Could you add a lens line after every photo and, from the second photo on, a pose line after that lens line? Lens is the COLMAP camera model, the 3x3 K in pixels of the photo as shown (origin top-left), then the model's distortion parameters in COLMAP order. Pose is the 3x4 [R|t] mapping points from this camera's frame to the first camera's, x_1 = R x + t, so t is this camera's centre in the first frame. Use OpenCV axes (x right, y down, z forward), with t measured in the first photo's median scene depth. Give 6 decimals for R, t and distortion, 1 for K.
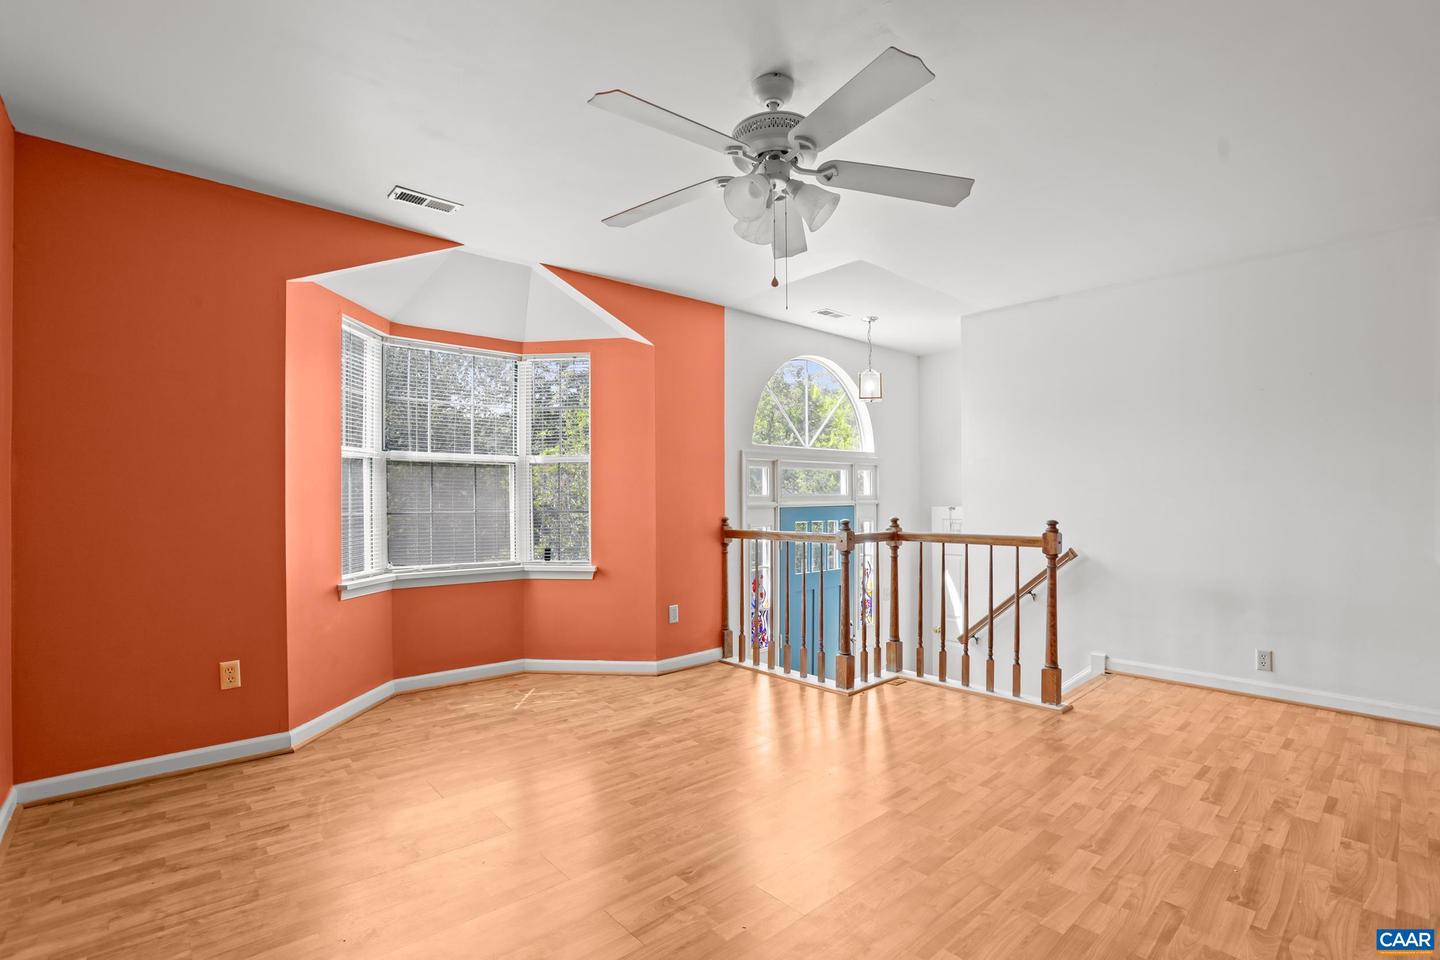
lens RADIAL K [[660.7, 0, 714.5], [0, 660.7, 471.2], [0, 0, 1]] dist [-0.054716, 0.021689]
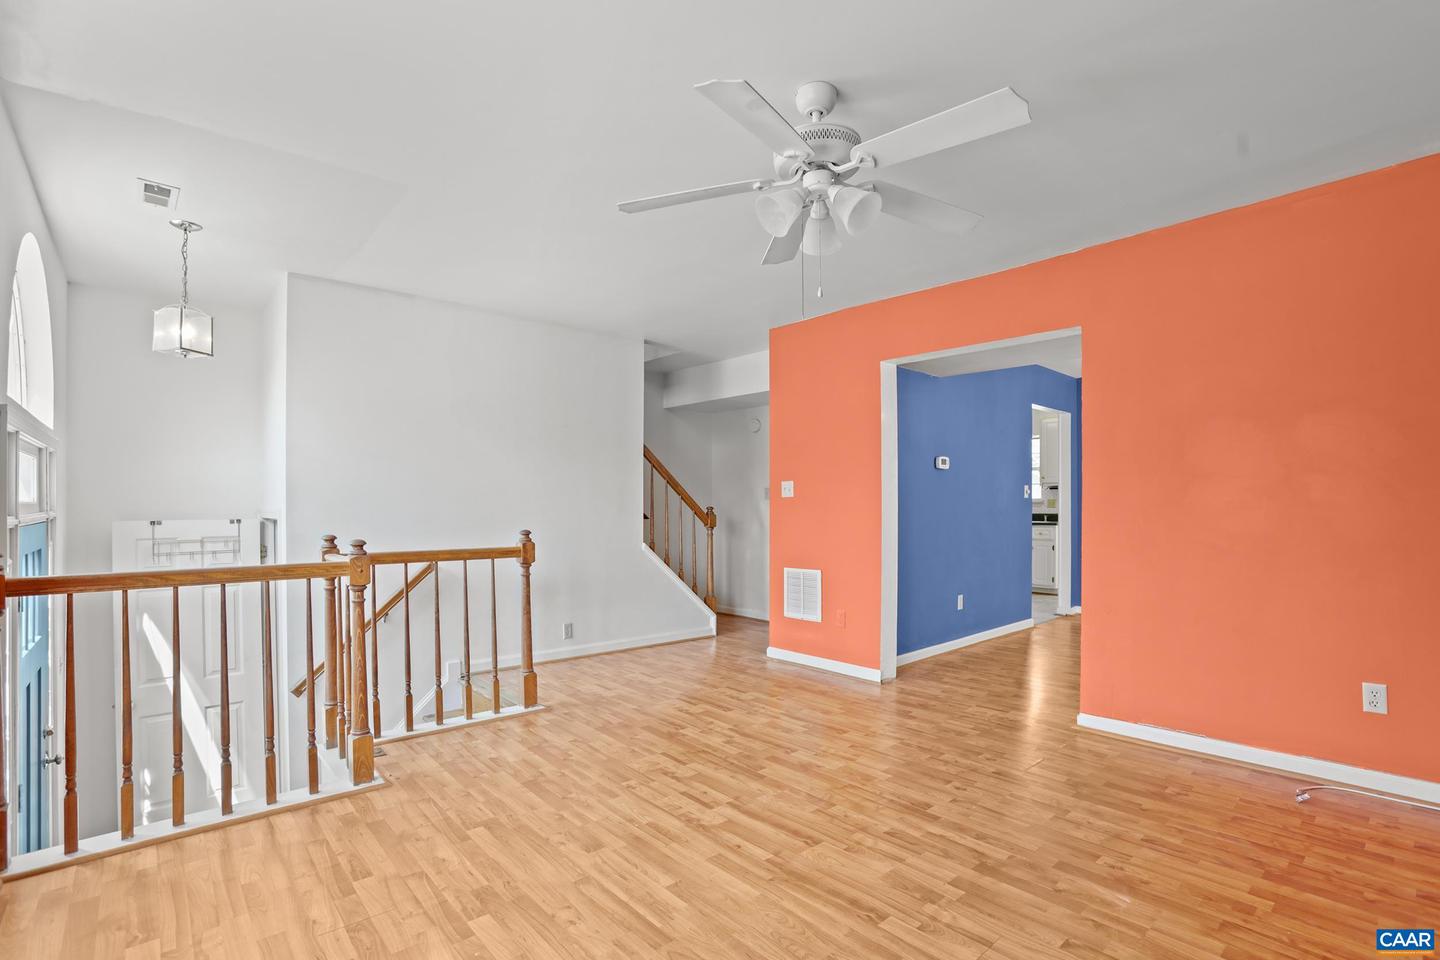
lens RADIAL K [[683.5, 0, 720.0], [0, 683.5, 480.0], [0, 0, 1]] dist [-0.077179, 0.030602]
pose [[-0.000175, 0.039196, 0.999232, -0.687580], [-0.041648, 0.998364, -0.039170, 0.030646], [-0.999132, -0.041623, 0.001458, 0.846043]]
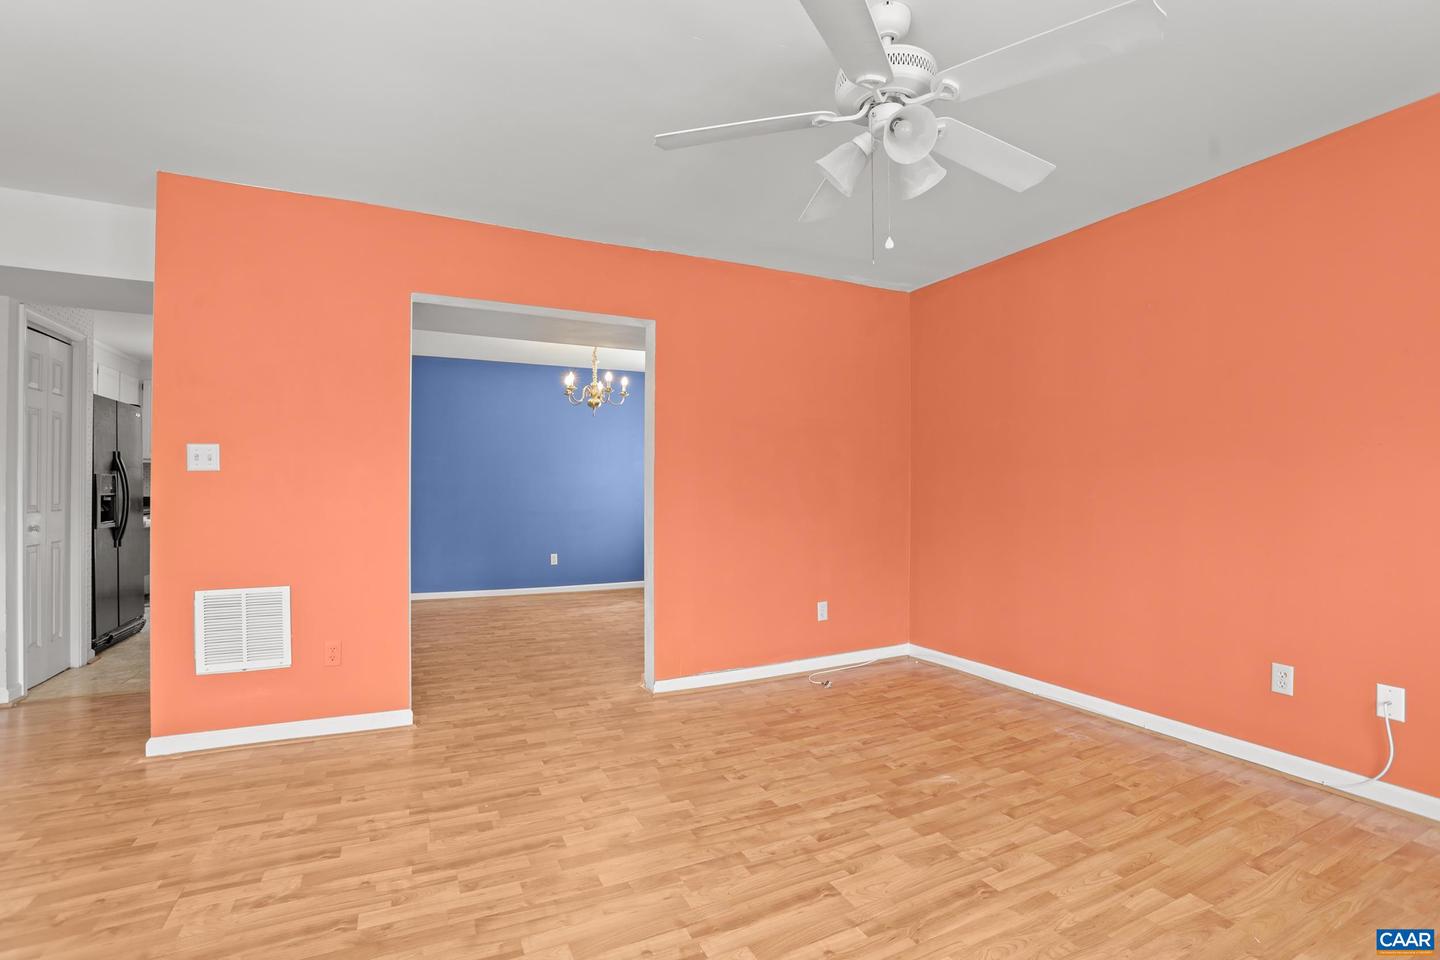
lens RADIAL K [[659.5, 0, 720.0], [0, 659.5, 480.0], [0, 0, 1]] dist [-0.076907, 0.029621]
pose [[-0.965894, 0.002019, 0.258929, 0.061883], [-0.013438, 0.998231, -0.057913, 0.059143], [-0.258588, -0.059417, -0.964159, 1.378104]]
